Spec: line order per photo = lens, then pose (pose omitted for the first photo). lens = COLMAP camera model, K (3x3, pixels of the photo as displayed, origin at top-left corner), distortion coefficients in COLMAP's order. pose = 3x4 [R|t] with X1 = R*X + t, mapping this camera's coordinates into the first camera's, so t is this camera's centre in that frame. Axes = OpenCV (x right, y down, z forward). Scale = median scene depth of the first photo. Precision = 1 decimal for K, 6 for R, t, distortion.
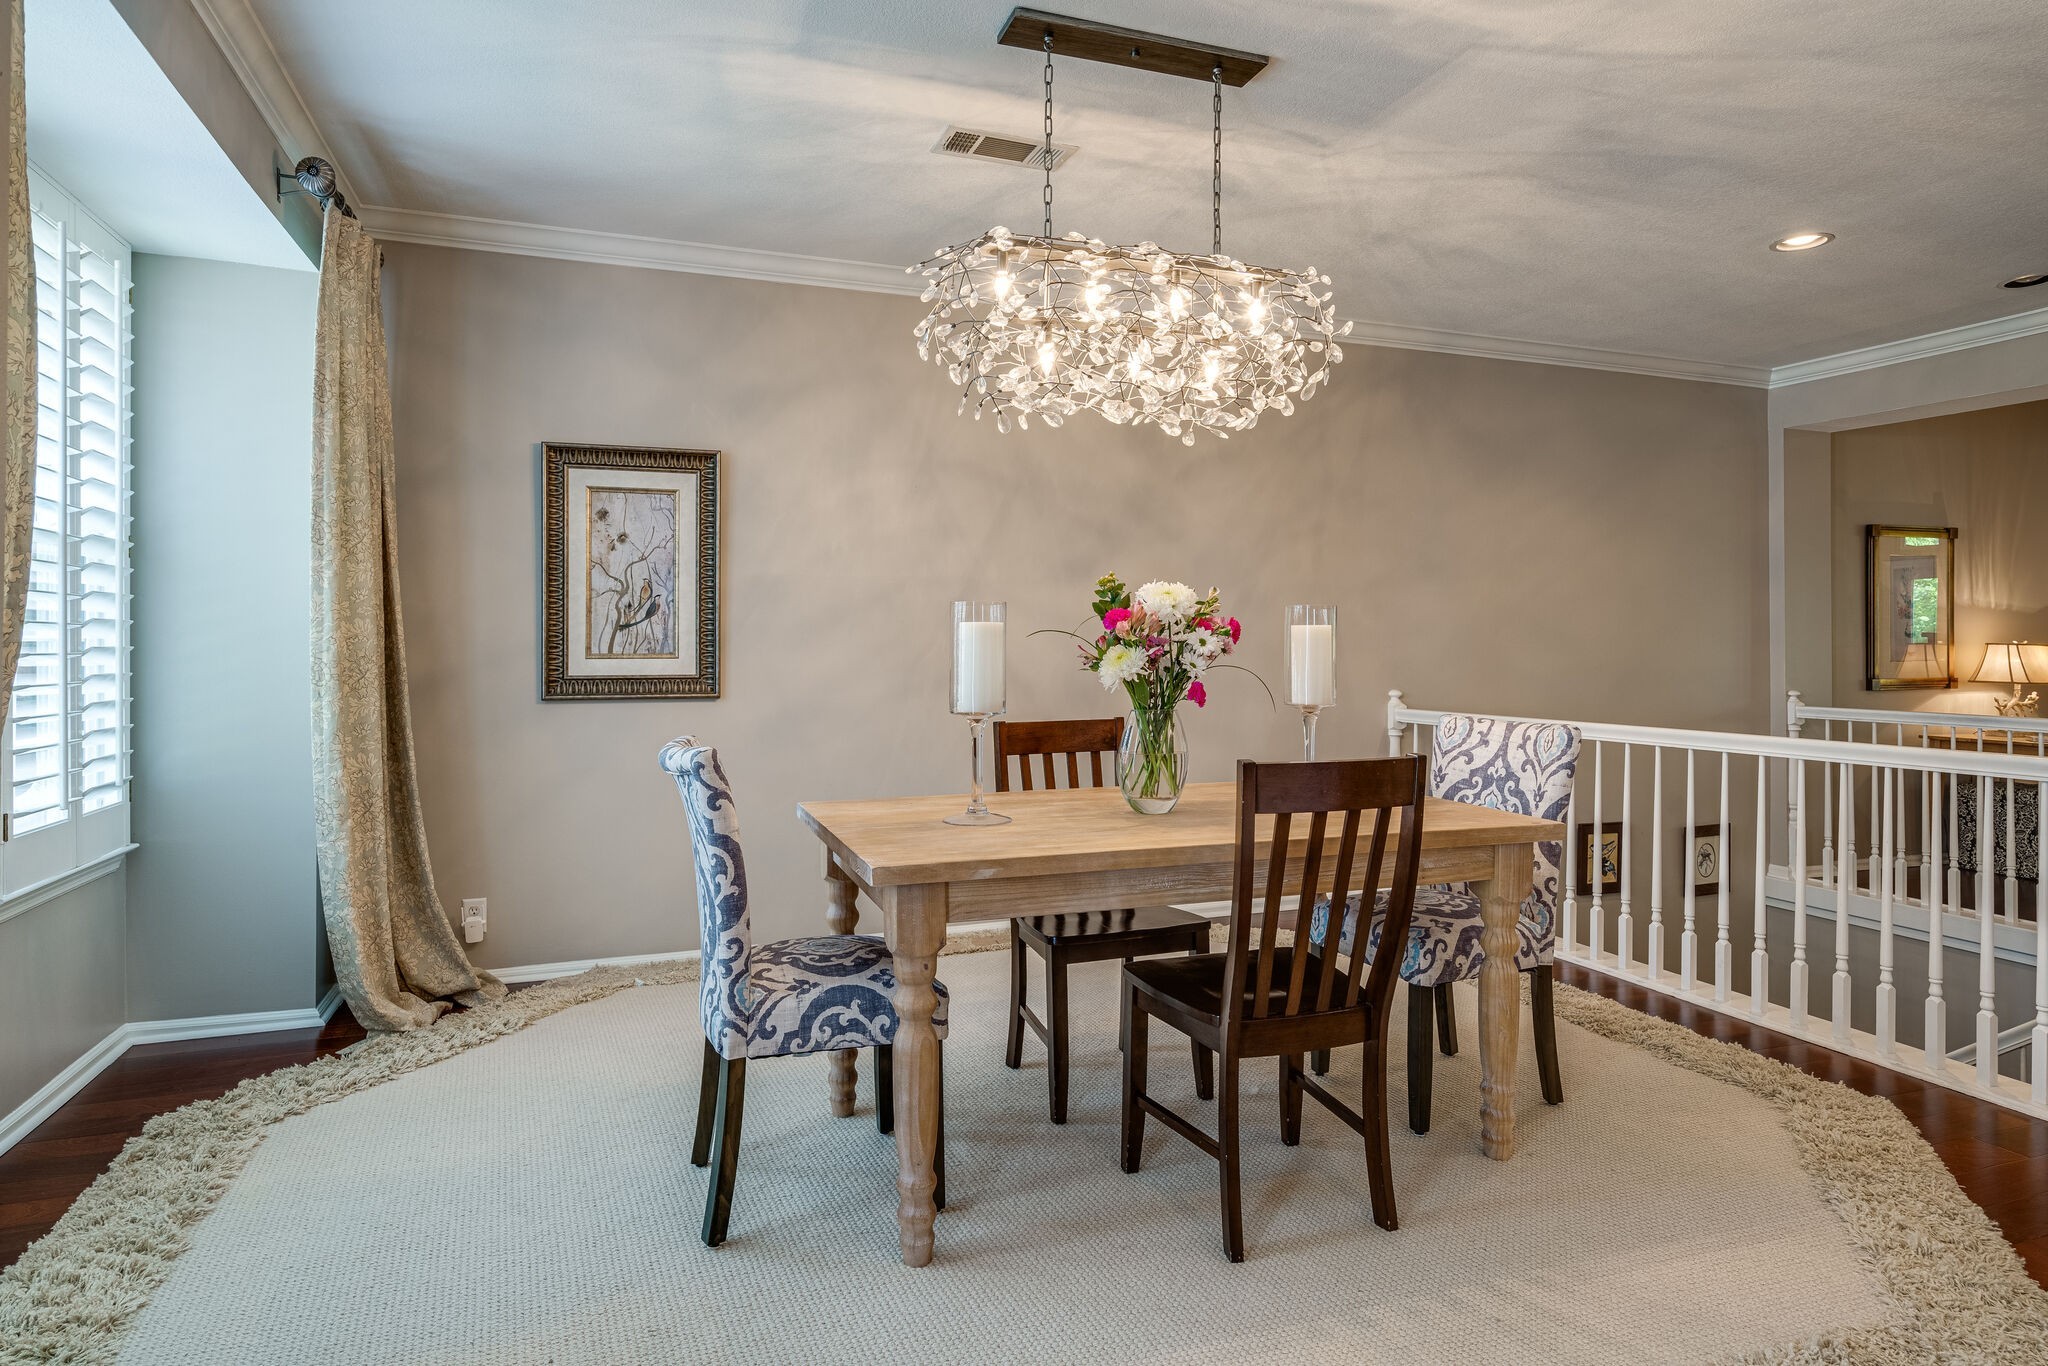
lens RADIAL K [[1137.9, 0, 1016.7], [0, 1137.9, 638.1], [0, 0, 1]] dist [0.002236, -0.002934]
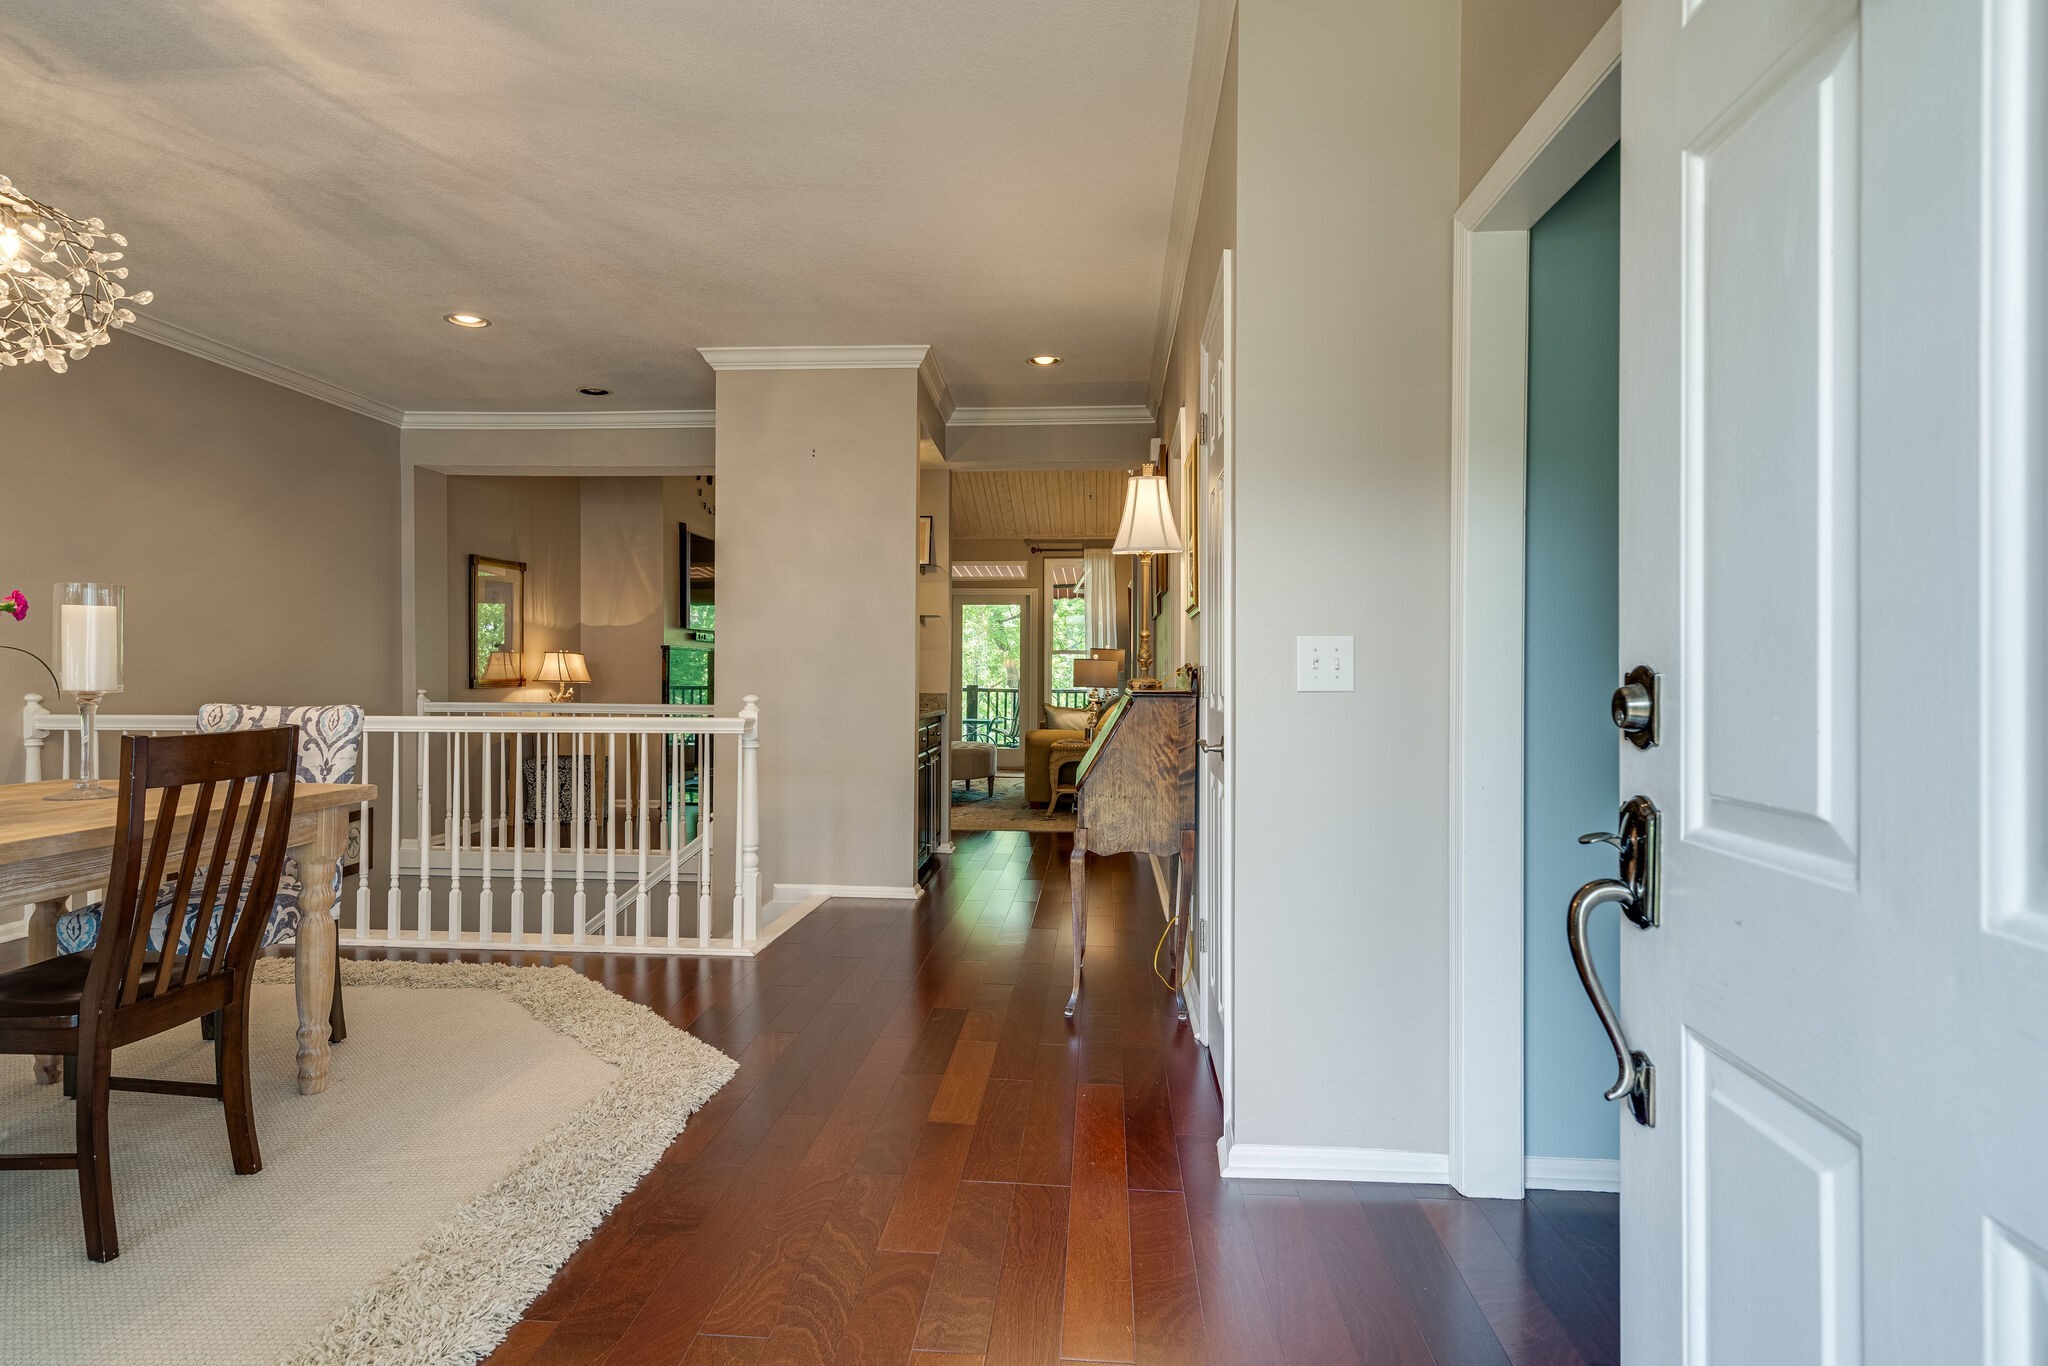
lens RADIAL K [[1137.9, 0, 1027.2], [0, 1137.9, 674.8], [0, 0, 1]] dist [0.002236, -0.002934]
pose [[0.384090, -0.004109, 0.923286, -0.268931], [-0.008041, 0.999937, 0.007795, 0.027821], [-0.923260, -0.010418, 0.384033, -0.051518]]
